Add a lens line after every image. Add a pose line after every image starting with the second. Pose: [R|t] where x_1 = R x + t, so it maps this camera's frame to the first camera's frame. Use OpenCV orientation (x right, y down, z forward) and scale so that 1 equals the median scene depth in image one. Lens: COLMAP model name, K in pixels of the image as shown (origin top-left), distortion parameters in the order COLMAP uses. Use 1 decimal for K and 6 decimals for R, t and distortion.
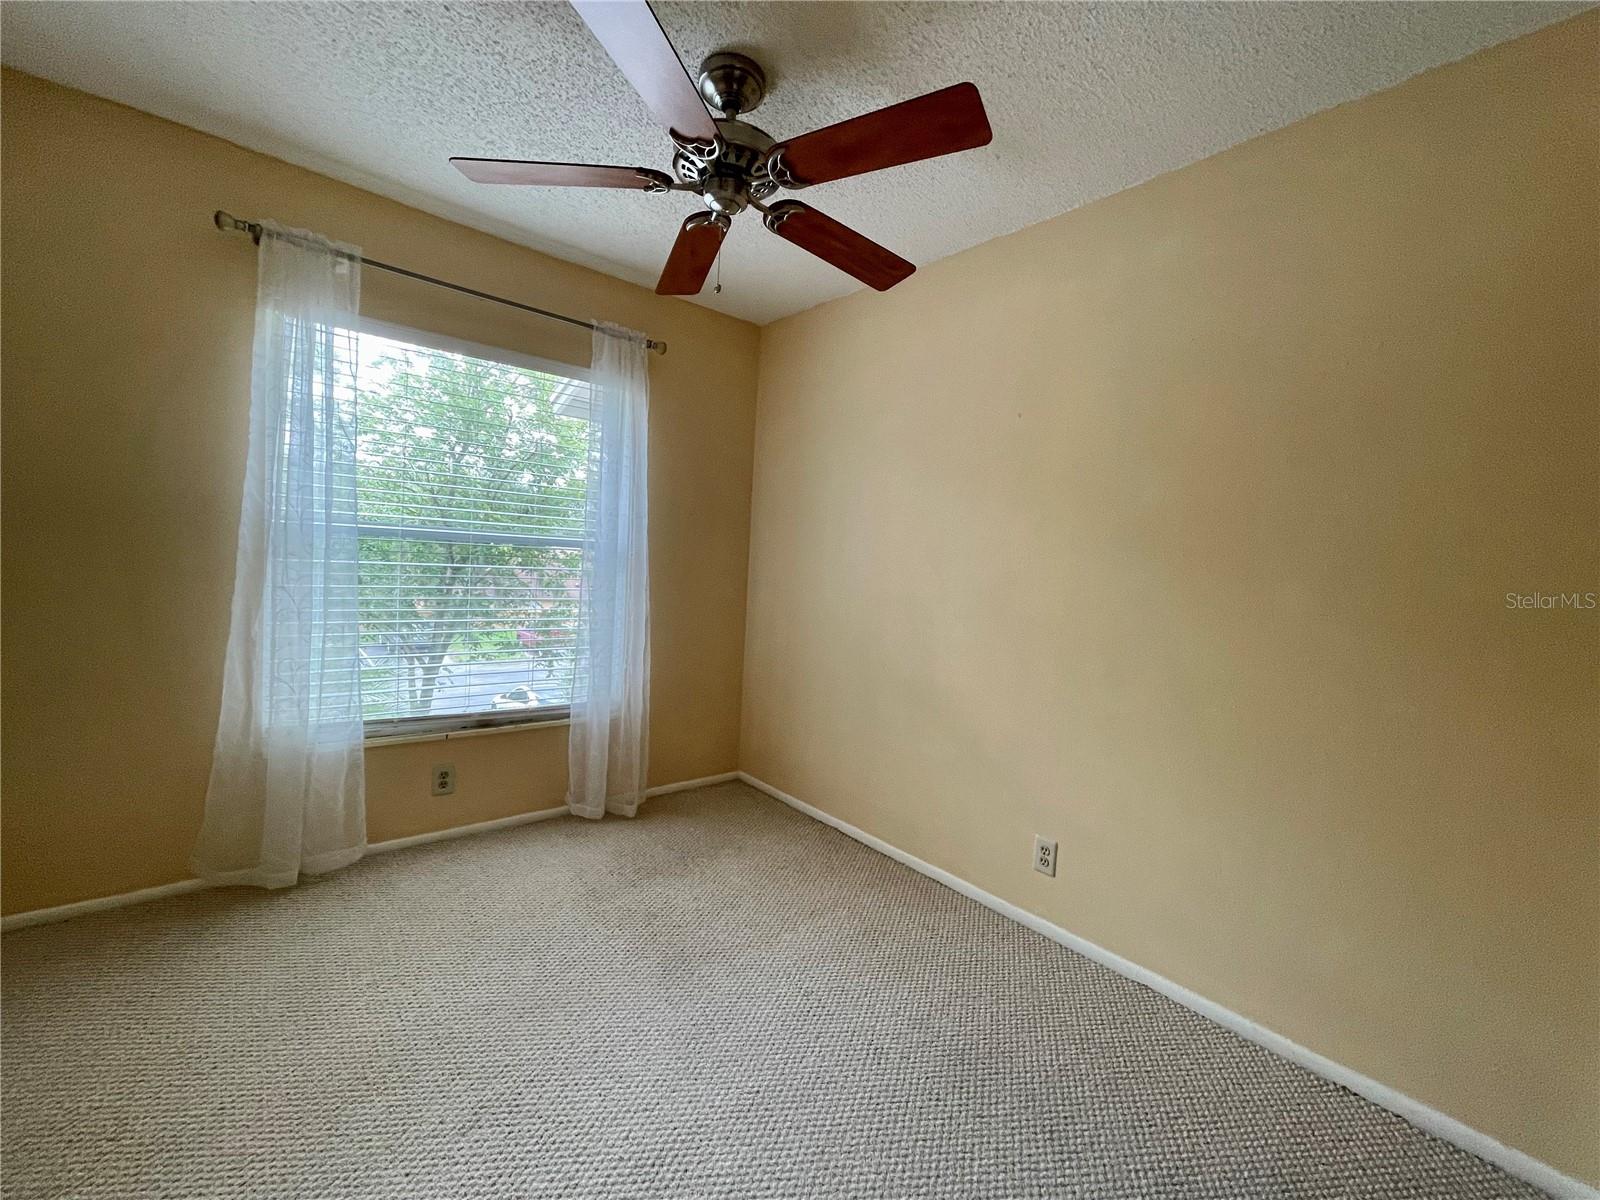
lens RADIAL K [[656.9, 0, 799.5], [0, 656.9, 594.0], [0, 0, 1]] dist [0.002728, -0.000524]
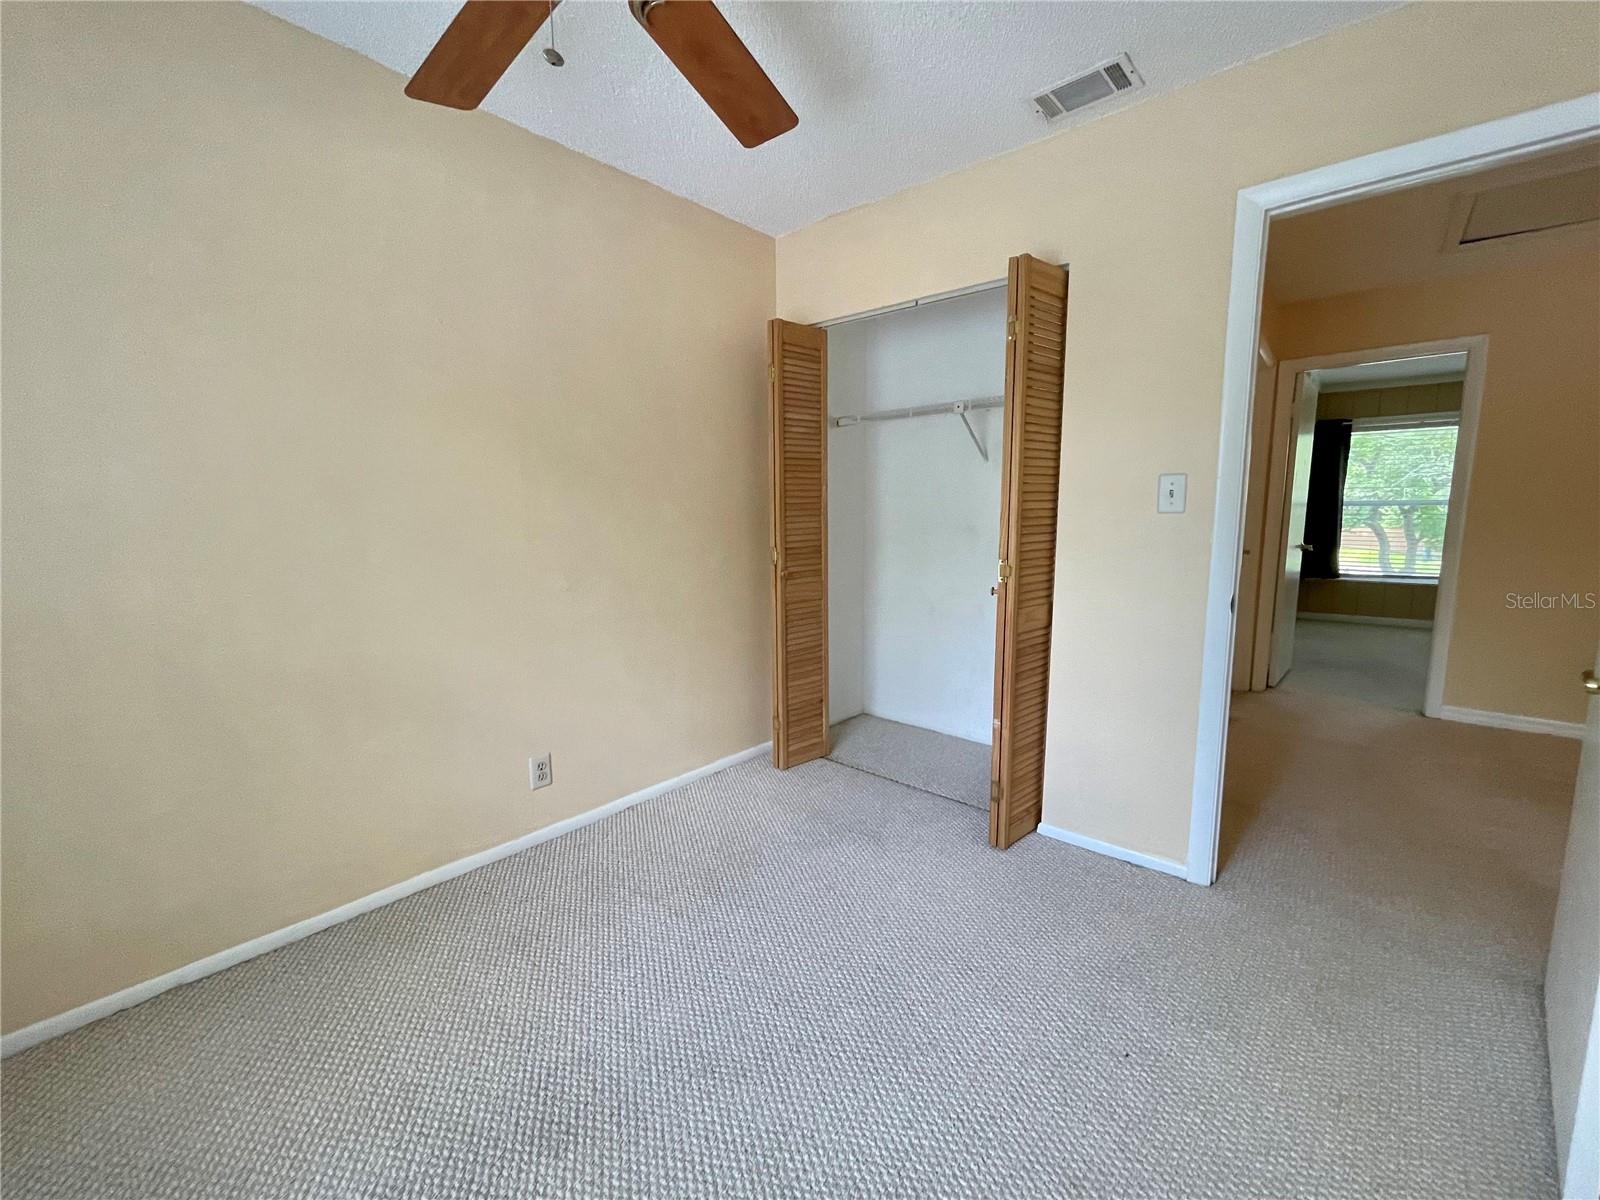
lens RADIAL K [[656.9, 0, 798.9], [0, 656.9, 598.7], [0, 0, 1]] dist [0.002728, -0.000524]
pose [[-0.145186, -0.192976, 0.970403, -0.659883], [0.039563, 0.978878, 0.200581, -0.069536], [-0.988613, 0.067513, -0.134485, 0.712717]]
